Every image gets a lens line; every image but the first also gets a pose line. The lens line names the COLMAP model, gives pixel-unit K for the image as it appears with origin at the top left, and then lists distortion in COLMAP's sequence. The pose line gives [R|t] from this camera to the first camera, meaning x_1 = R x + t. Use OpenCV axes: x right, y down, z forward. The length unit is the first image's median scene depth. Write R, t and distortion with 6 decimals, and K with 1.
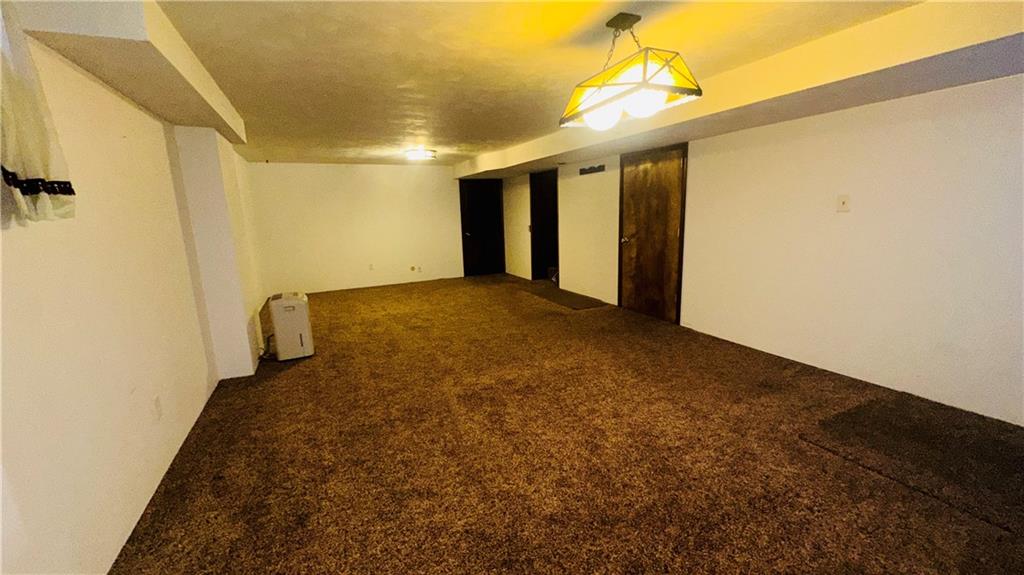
lens RADIAL K [[405.5, 0, 511.8], [0, 405.5, 288.2], [0, 0, 1]] dist [-0.009919, 0.000890]
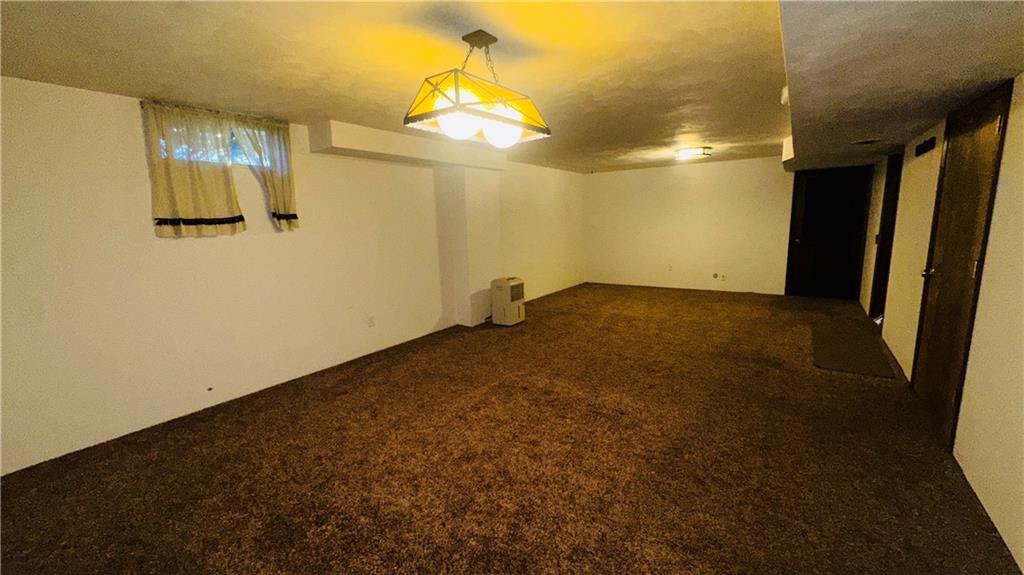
lens RADIAL K [[405.5, 0, 512.9], [0, 405.5, 287.8], [0, 0, 1]] dist [-0.009919, 0.000890]
pose [[0.499619, 0.163781, -0.850621, 0.636271], [-0.149841, 0.983501, 0.101356, -0.095402], [0.853187, 0.076818, 0.515917, 0.313055]]
